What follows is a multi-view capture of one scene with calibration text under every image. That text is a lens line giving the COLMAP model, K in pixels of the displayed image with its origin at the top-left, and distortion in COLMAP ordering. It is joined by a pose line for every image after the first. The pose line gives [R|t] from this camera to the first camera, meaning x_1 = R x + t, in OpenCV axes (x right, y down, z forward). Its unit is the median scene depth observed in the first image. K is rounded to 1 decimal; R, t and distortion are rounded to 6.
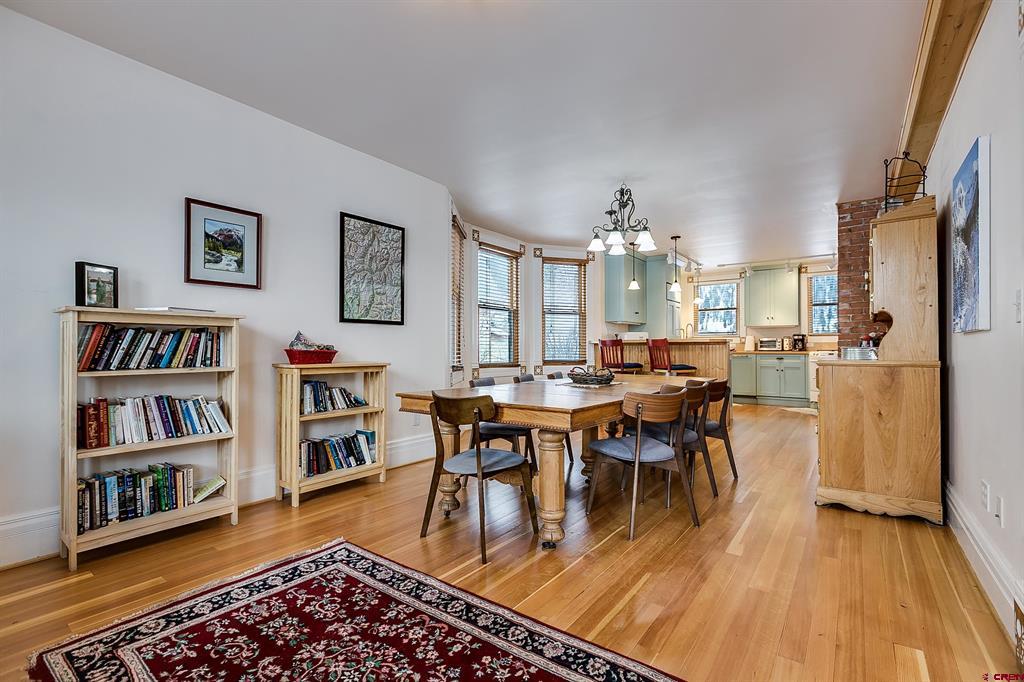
lens RADIAL K [[467.3, 0, 515.5], [0, 467.3, 347.1], [0, 0, 1]] dist [-0.001122, -0.000102]
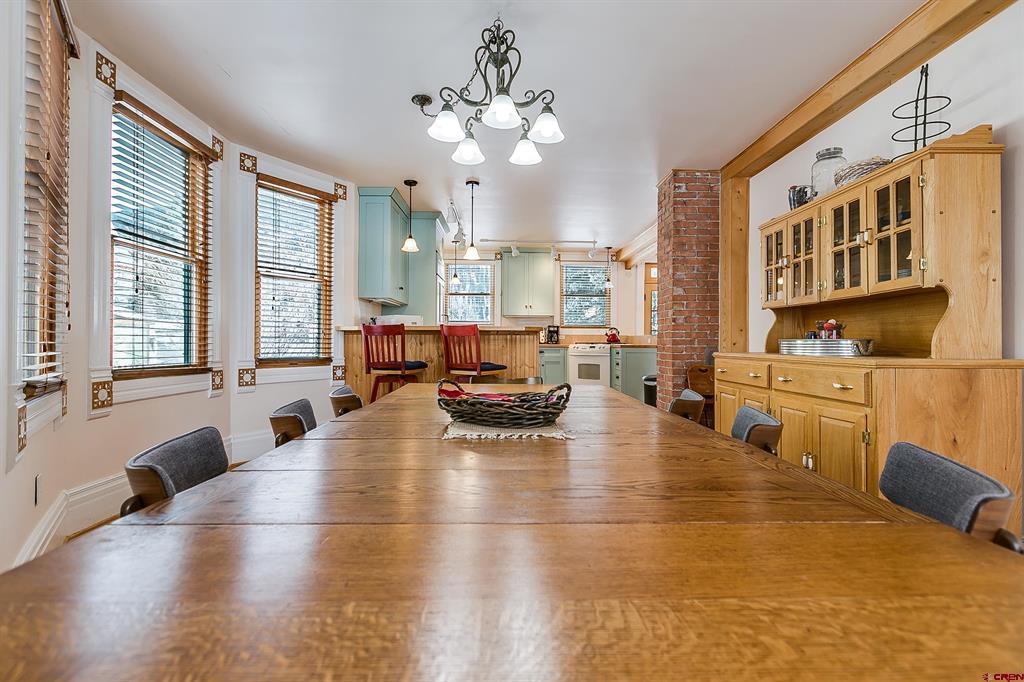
lens RADIAL K [[475.0, 0, 512.0], [0, 475.0, 341.0], [0, 0, 1]] dist [-0.002288, -0.000596]
pose [[0.788250, 0.006744, 0.615318, -0.051345], [-0.009221, 0.999957, 0.000852, 0.003658], [-0.615286, -0.006346, 0.788278, 0.383468]]
